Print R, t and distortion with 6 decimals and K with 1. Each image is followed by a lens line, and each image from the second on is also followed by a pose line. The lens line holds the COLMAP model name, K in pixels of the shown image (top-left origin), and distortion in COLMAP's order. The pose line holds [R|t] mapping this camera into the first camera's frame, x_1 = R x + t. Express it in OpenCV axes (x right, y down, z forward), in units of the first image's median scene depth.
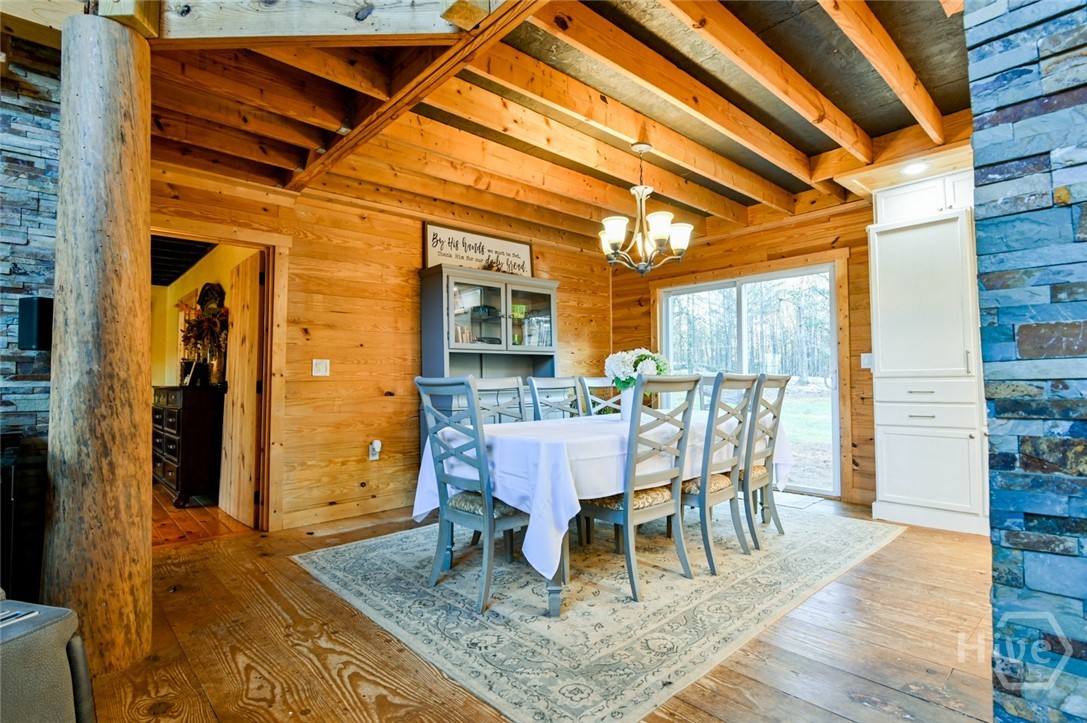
lens RADIAL K [[533.0, 0, 548.5], [0, 533.0, 361.9], [0, 0, 1]] dist [-0.018185, -0.000495]
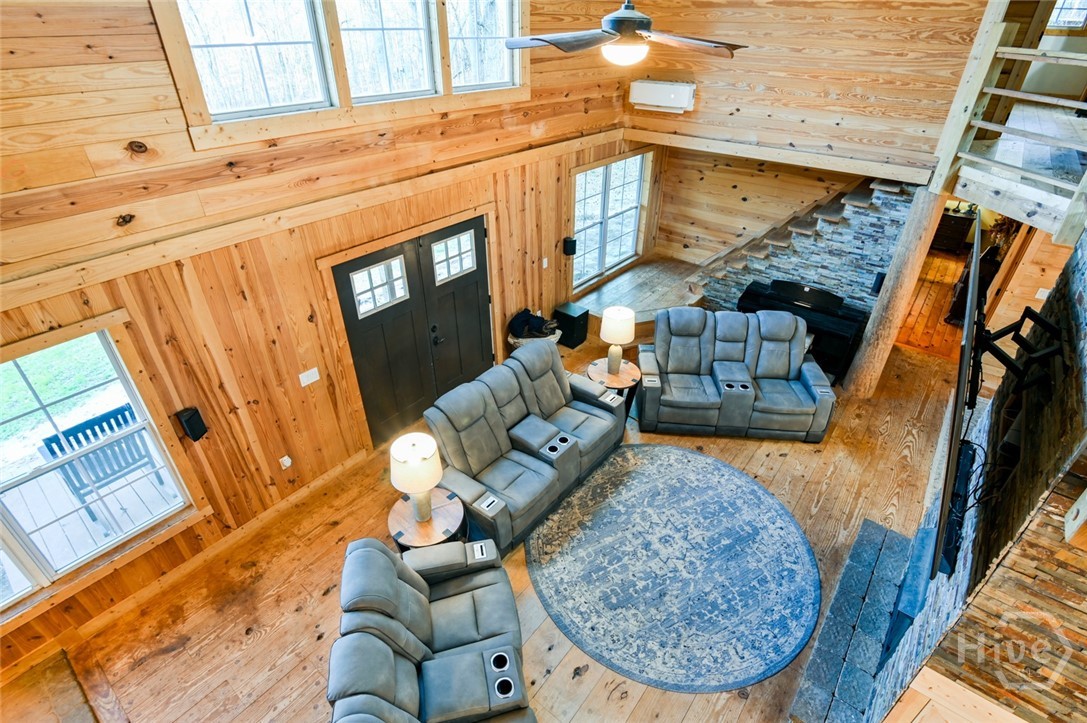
lens RADIAL K [[533.0, 0, 545.7], [0, 533.0, 360.4], [0, 0, 1]] dist [-0.018185, -0.000495]
pose [[0.160772, 0.540984, -0.825523, 1.453864], [0.031669, 0.833145, 0.552147, -1.474185], [0.986483, -0.114913, 0.116814, -1.284076]]
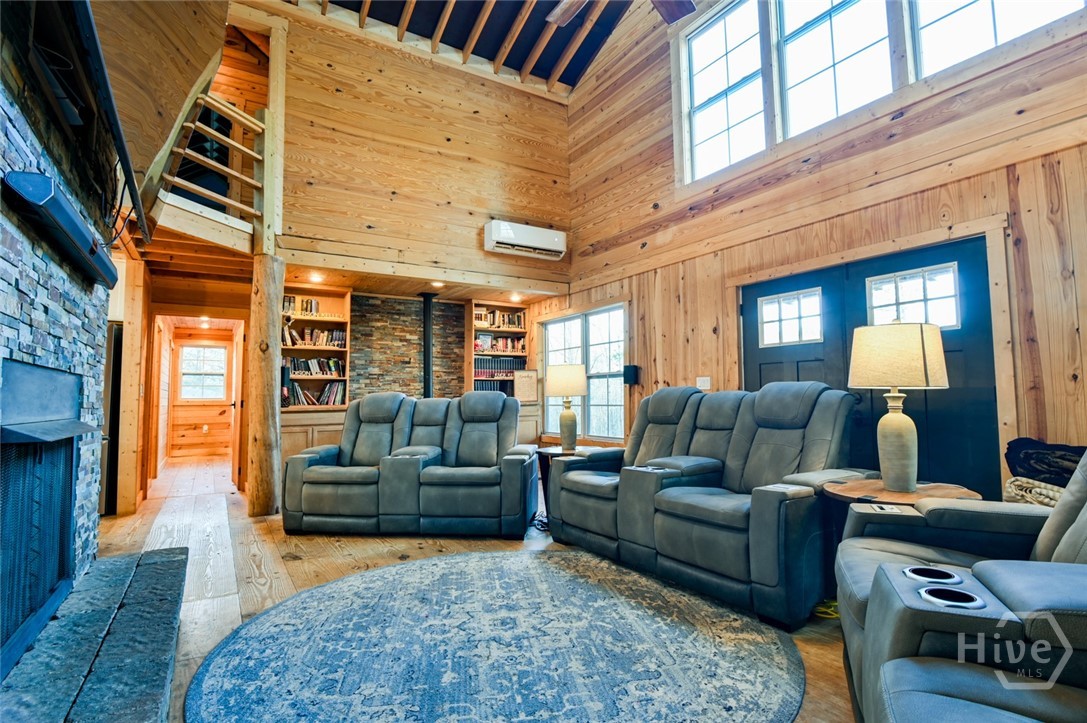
lens RADIAL K [[533.0, 0, 542.7], [0, 533.0, 362.4], [0, 0, 1]] dist [-0.018185, -0.000495]
pose [[-0.984040, 0.030114, 0.175379, -0.291109], [0.010880, 0.993914, -0.109616, 0.027138], [-0.177612, -0.105958, -0.978380, 0.699309]]
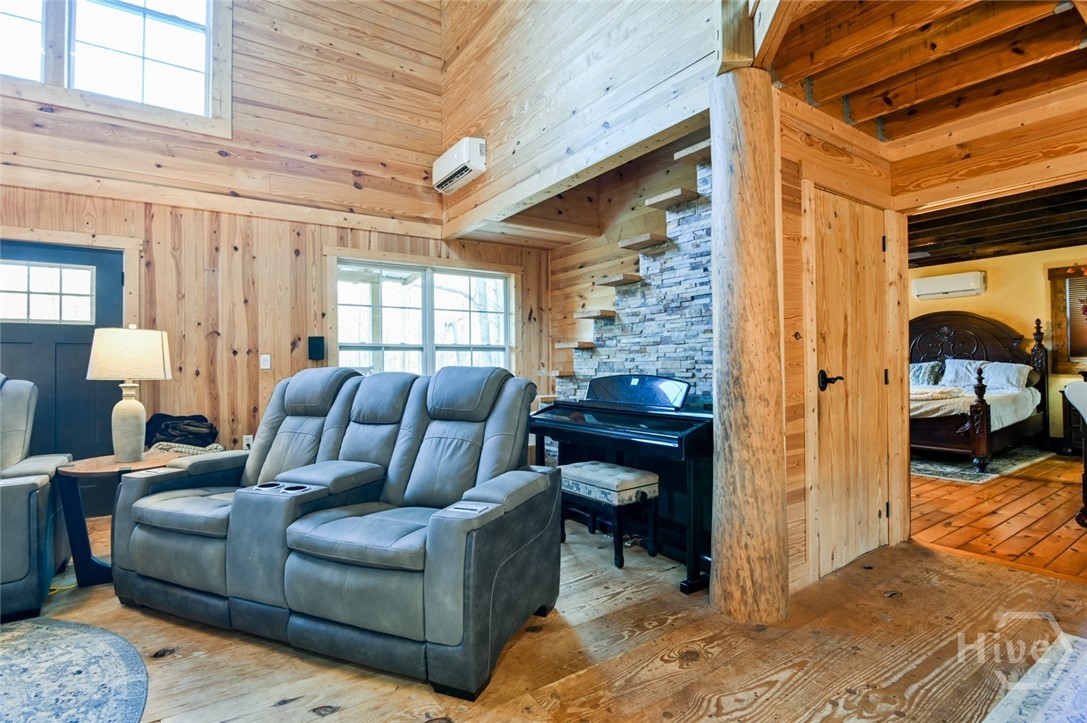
lens RADIAL K [[533.0, 0, 546.2], [0, 533.0, 361.7], [0, 0, 1]] dist [-0.018185, -0.000495]
pose [[-0.136747, 0.001342, -0.990605, 0.420659], [0.052859, 0.998584, -0.005944, -0.015440], [0.989195, -0.053175, -0.136624, 0.742436]]
